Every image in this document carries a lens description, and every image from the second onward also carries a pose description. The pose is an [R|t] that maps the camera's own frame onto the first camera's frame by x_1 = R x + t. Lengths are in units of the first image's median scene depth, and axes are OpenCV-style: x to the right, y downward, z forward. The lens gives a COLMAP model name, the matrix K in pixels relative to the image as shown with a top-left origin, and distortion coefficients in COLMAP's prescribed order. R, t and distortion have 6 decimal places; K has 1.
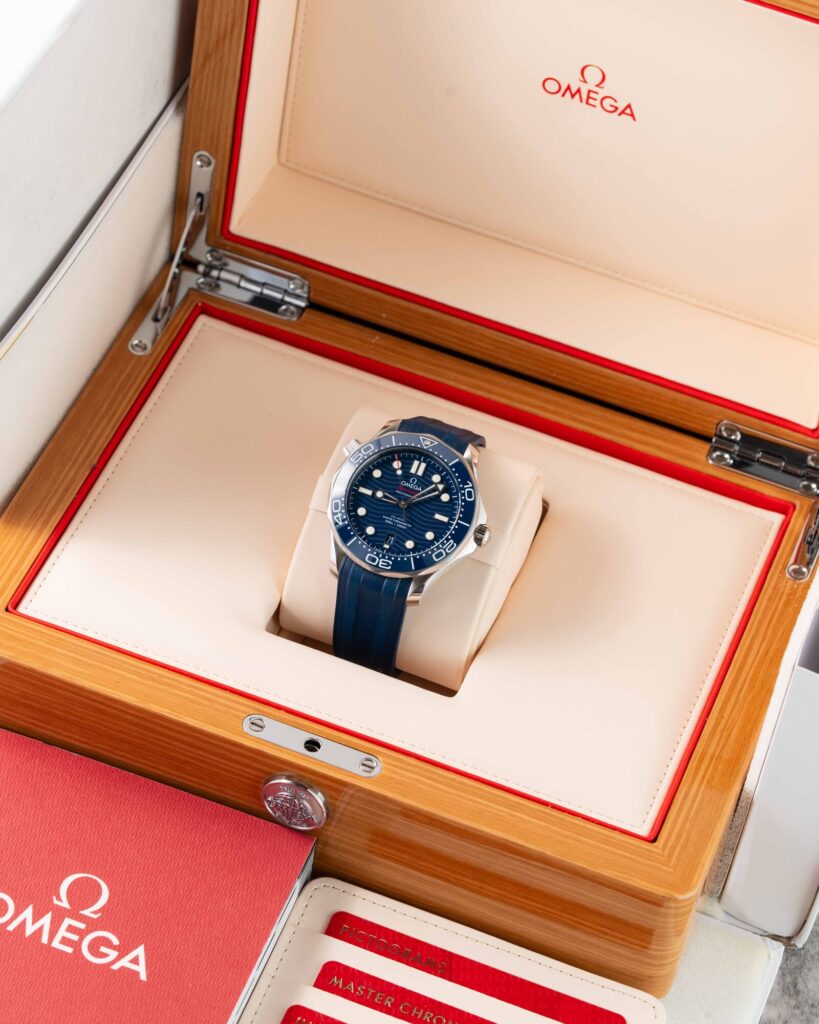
lens RADIAL K [[4383.6, 0, 409.5], [0, 4383.6, 512.3], [0, 0, 1]] dist [-0.225927, 0.000000]
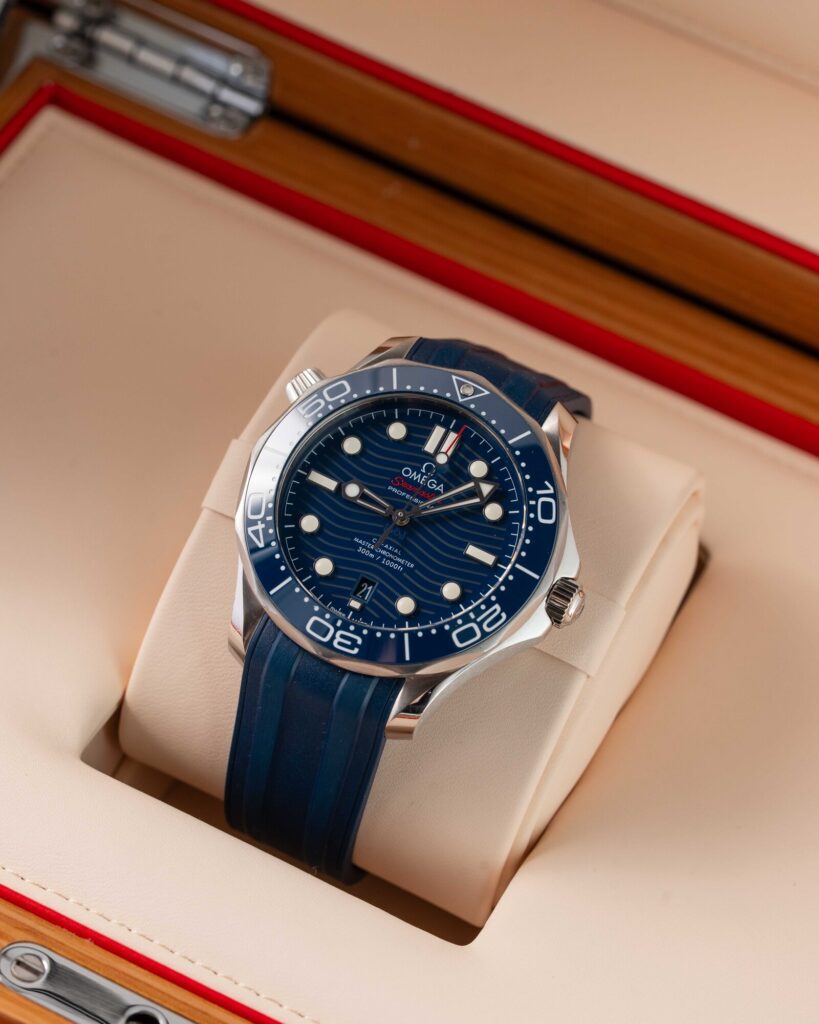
lens RADIAL K [[4383.6, 0, 409.7], [0, 4383.6, 510.2], [0, 0, 1]] dist [-0.225927, 0.000000]
pose [[0.994509, 0.102161, -0.022671, 0.009810], [-0.102558, 0.994581, -0.017066, 0.005201], [0.020804, 0.019297, 0.999597, 0.538995]]
